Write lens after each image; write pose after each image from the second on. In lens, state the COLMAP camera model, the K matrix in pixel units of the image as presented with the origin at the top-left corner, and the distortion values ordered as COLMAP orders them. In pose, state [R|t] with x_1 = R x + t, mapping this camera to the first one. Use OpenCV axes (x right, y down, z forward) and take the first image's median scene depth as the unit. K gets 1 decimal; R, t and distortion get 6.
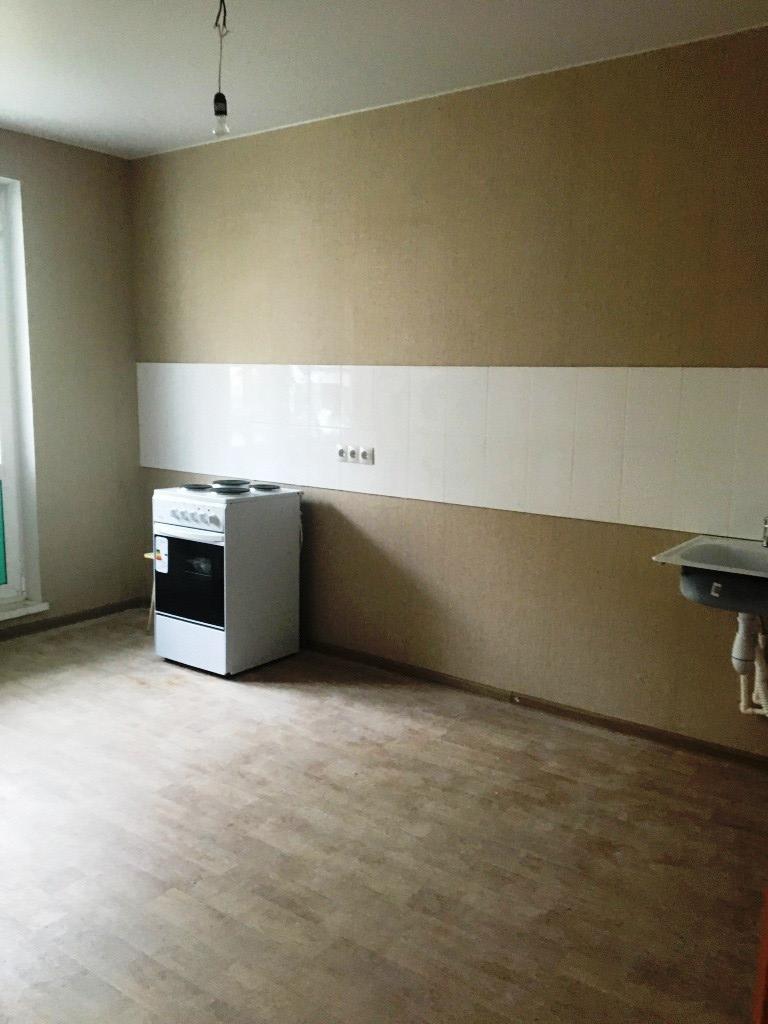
lens RADIAL K [[867.8, 0, 378.8], [0, 867.8, 513.5], [0, 0, 1]] dist [0.095742, -0.115993]
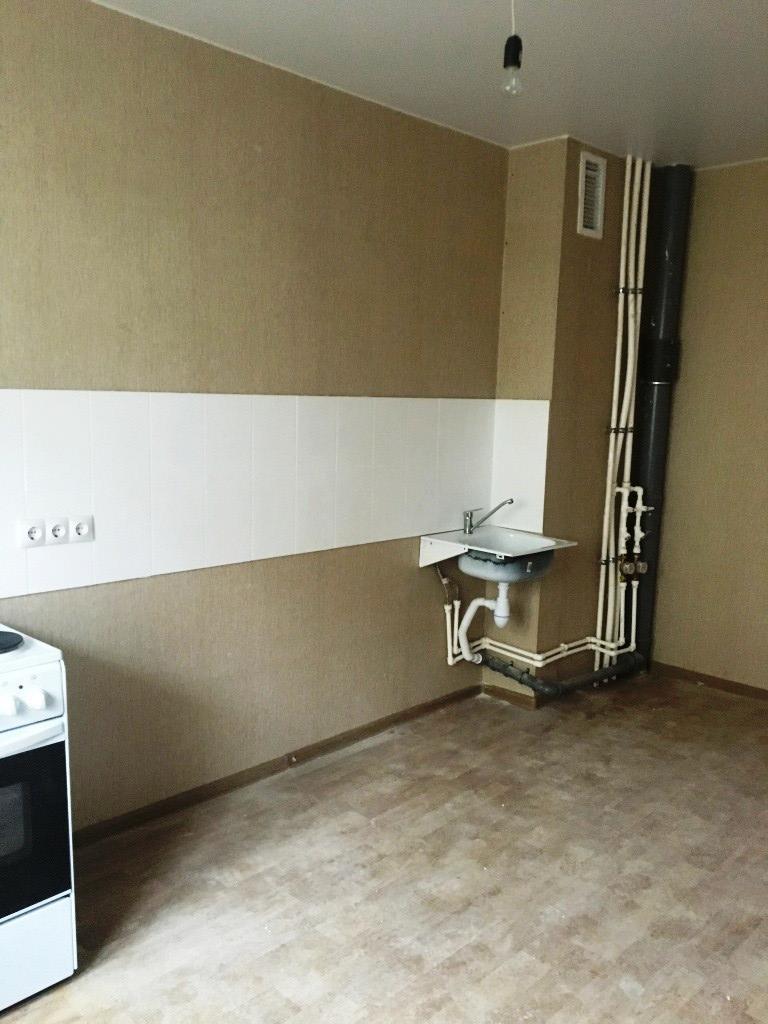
lens RADIAL K [[867.8, 0, 387.5], [0, 867.8, 515.3], [0, 0, 1]] dist [0.095742, -0.115993]
pose [[0.123917, -0.156122, 0.979934, -0.686360], [0.132905, 0.981259, 0.139527, -0.151309], [-0.983352, 0.112949, 0.142344, 0.750695]]
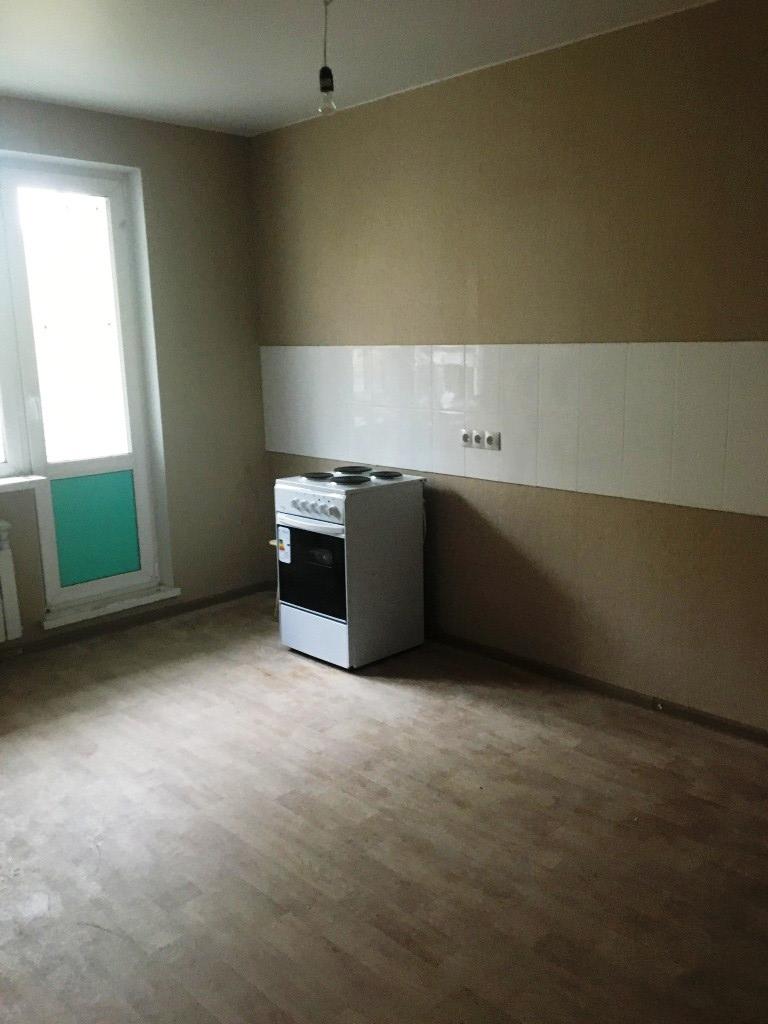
lens RADIAL K [[867.8, 0, 379.6], [0, 867.8, 513.1], [0, 0, 1]] dist [0.095742, -0.115993]
pose [[0.987962, -0.006433, -0.154562, 0.011477], [0.013595, 0.998880, 0.045325, -0.035911], [0.154097, -0.046880, 0.986943, 0.052259]]
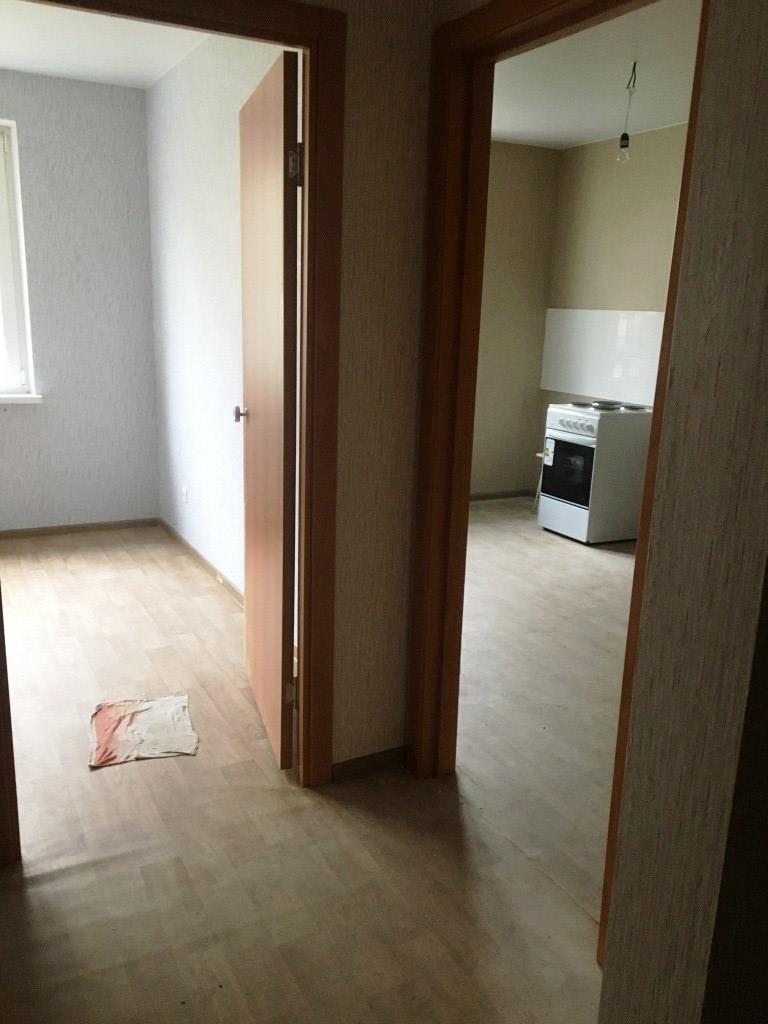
lens RADIAL K [[867.8, 0, 384.2], [0, 867.8, 517.7], [0, 0, 1]] dist [0.095742, -0.115993]
pose [[0.904895, 0.118514, -0.408803, 0.100816], [-0.086649, 0.991634, 0.095680, 0.046102], [0.416722, -0.051158, 0.907593, -0.407383]]
